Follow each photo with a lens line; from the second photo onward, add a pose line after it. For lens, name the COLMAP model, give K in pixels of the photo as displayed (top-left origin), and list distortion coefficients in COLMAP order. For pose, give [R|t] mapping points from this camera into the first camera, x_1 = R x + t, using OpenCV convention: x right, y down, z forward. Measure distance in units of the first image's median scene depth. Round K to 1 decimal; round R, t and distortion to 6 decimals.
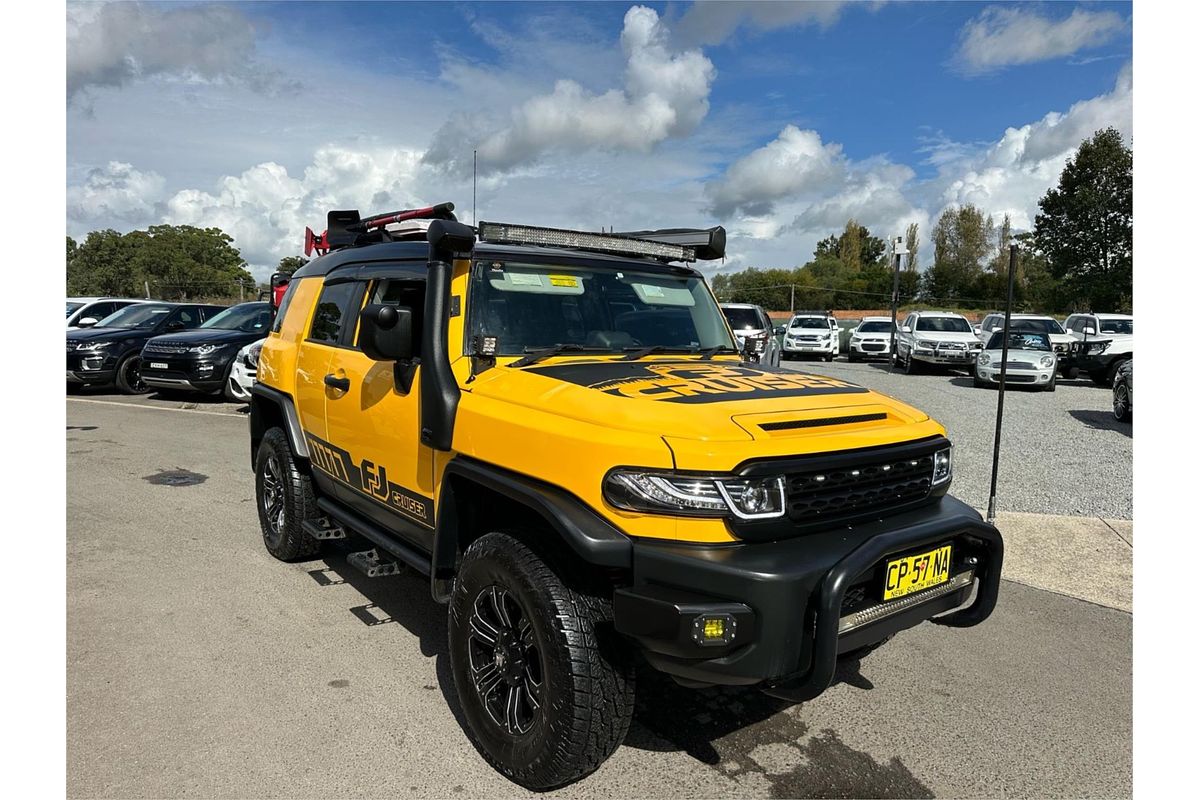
lens RADIAL K [[763.7, 0, 594.6], [0, 763.7, 399.2], [0, 0, 1]] dist [0.040018, -0.044258]
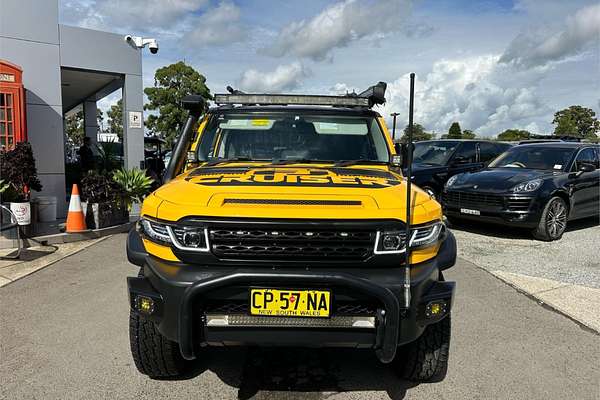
lens RADIAL K [[429.5, 0, 295.6], [0, 429.5, 197.9], [0, 0, 1]] dist [0.042249, -0.046691]
pose [[0.795151, 0.049874, -0.604357, 0.650573], [-0.056058, 0.998390, 0.008635, 0.010836], [0.603815, 0.027013, 0.796667, 0.240771]]
